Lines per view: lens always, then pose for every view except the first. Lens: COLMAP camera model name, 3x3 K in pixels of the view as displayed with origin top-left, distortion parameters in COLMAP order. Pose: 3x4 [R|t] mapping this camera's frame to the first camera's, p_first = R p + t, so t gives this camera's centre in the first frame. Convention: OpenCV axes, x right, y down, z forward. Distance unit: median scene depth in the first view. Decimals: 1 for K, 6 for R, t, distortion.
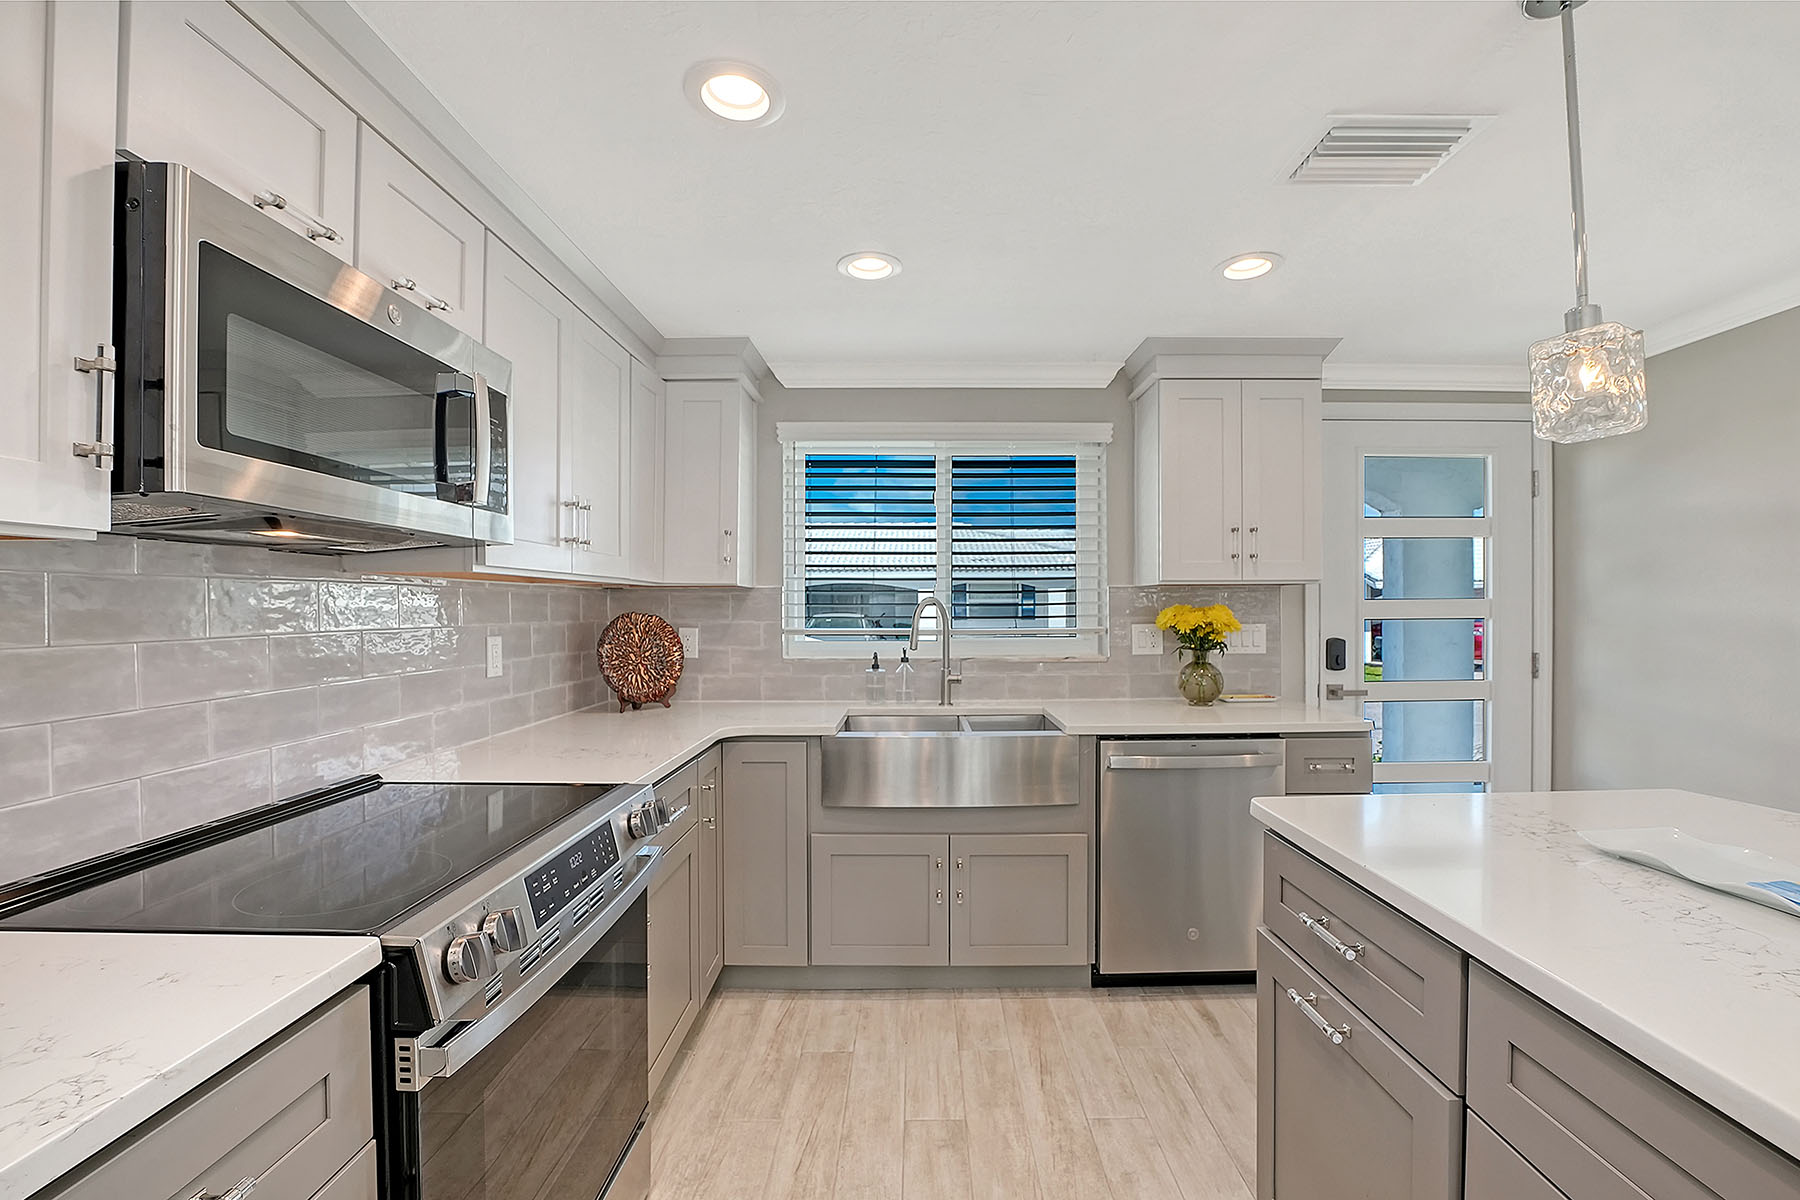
lens RADIAL K [[743.5, 0, 905.3], [0, 743.5, 605.6], [0, 0, 1]] dist [-0.014068, -0.000186]
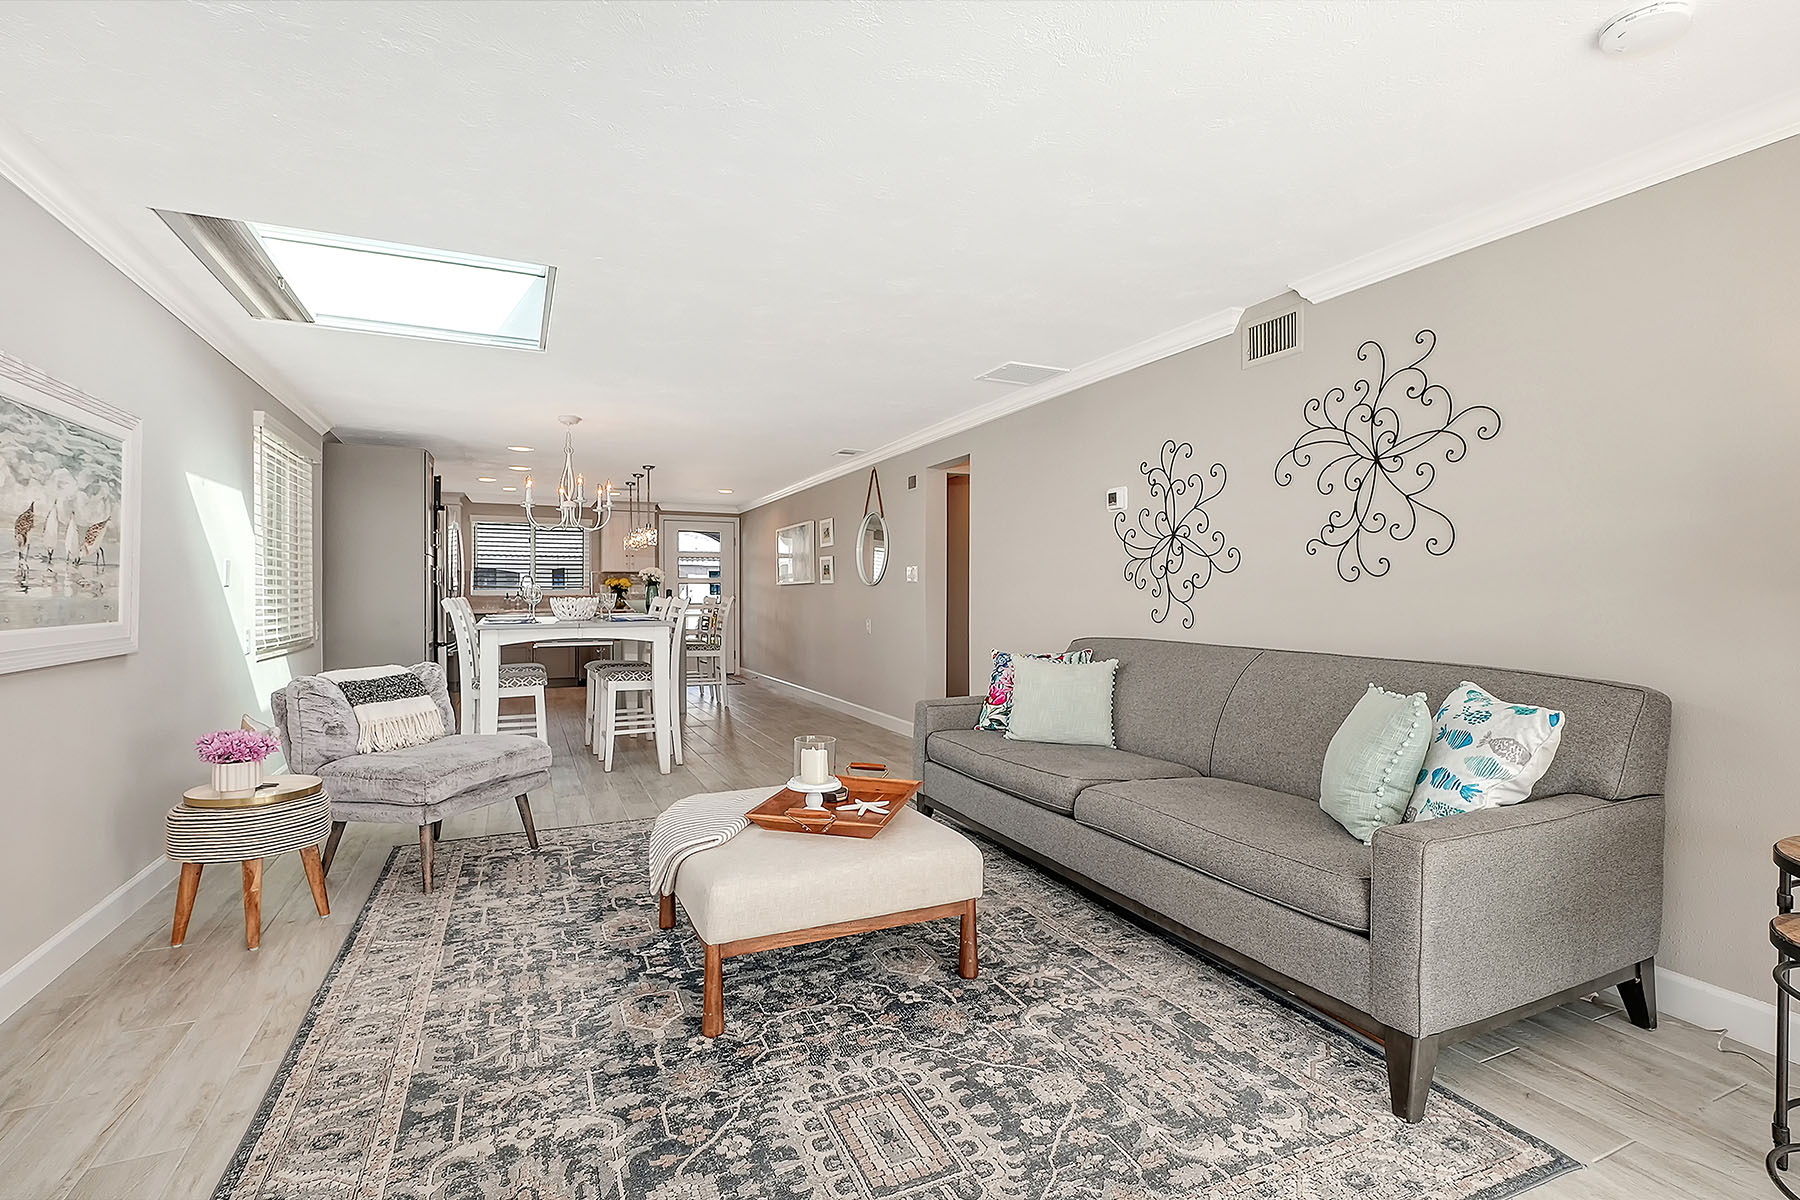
lens RADIAL K [[846.5, 0, 900.0], [0, 846.5, 600.0], [0, 0, 1]] dist [0.019467, 0.000112]
pose [[0.902992, 0.000660, 0.429656, -0.089429], [-0.003906, 0.999970, 0.006673, 0.069103], [-0.429639, -0.007704, 0.902968, -3.060155]]
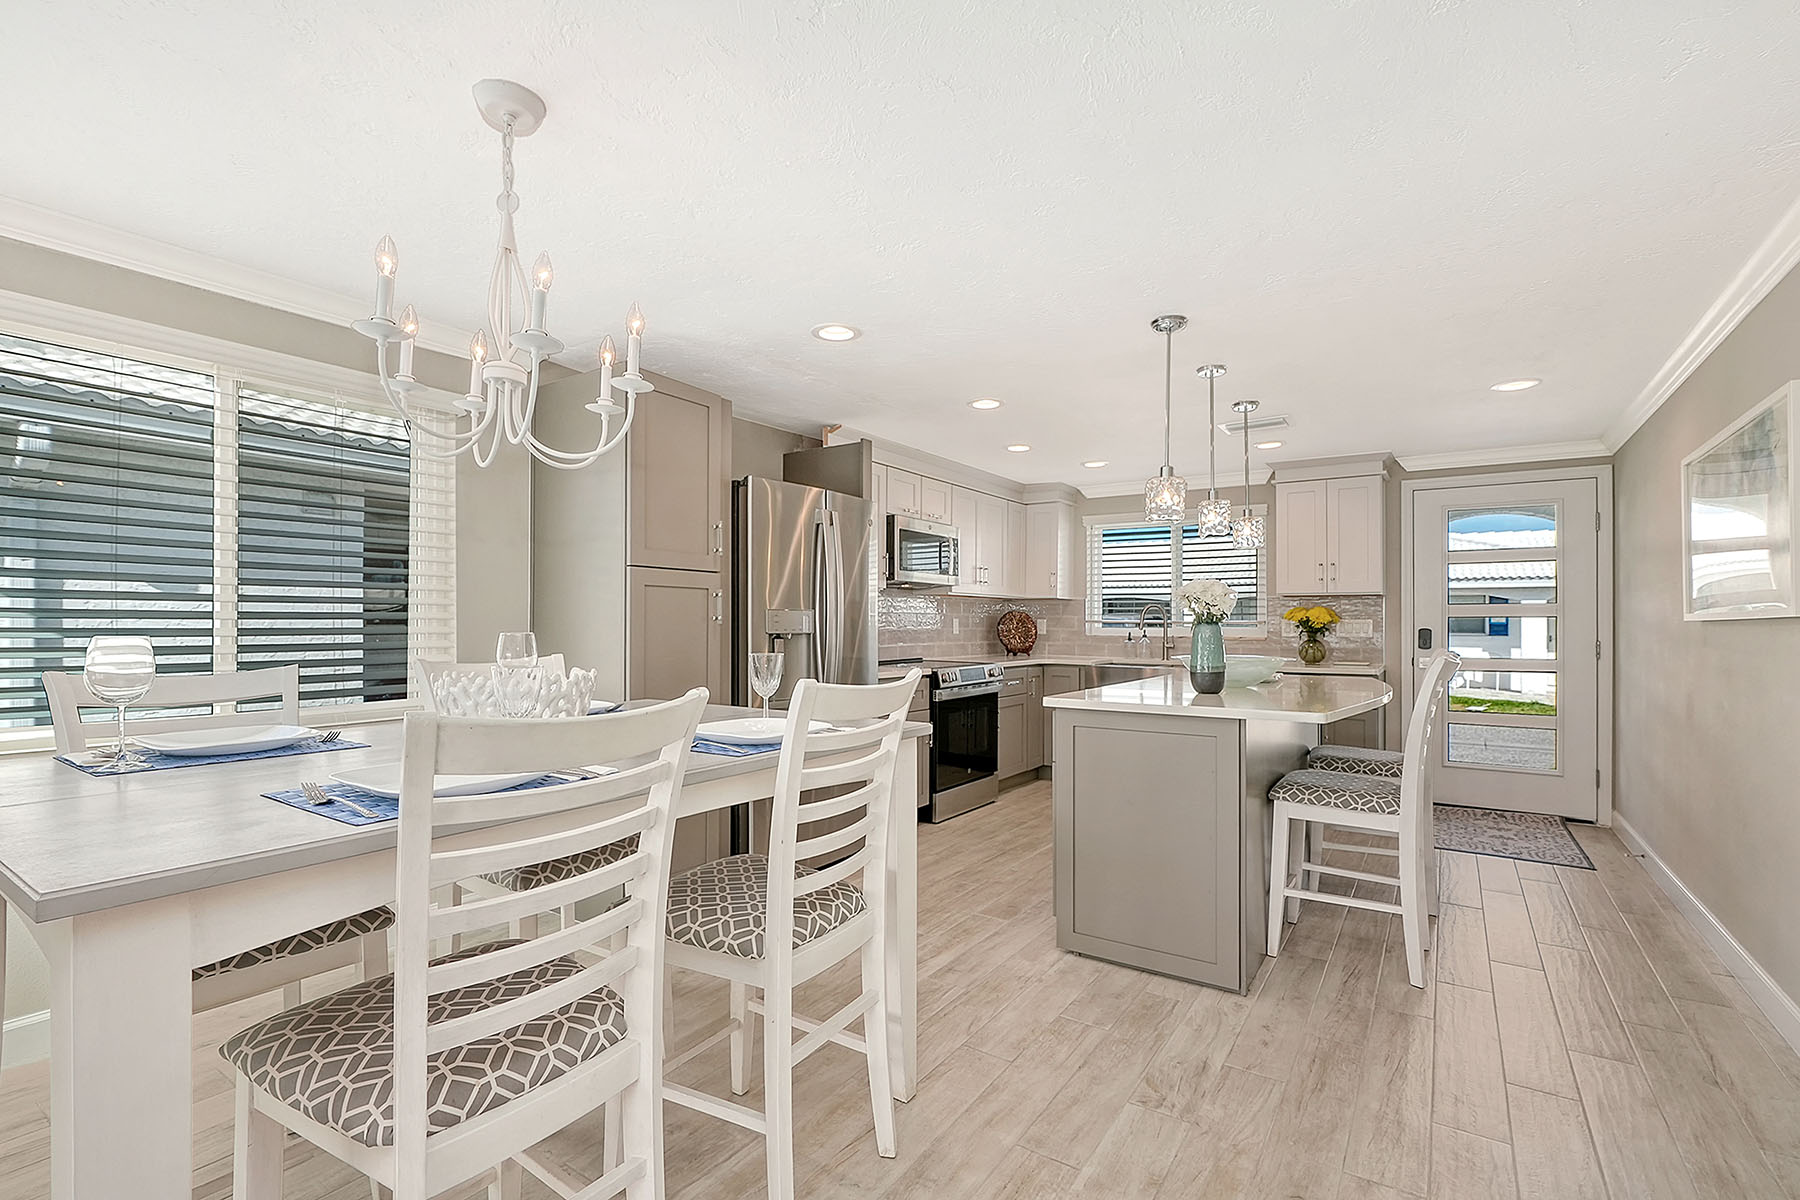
lens RADIAL K [[803.5, 0, 921.3], [0, 803.5, 607.9], [0, 0, 1]] dist [0.016356, 0.000095]
pose [[0.844406, -0.002346, -0.535698, 0.692310], [-0.006084, 0.999884, -0.013969, 0.036539], [0.535669, 0.015055, 0.844294, -1.173501]]
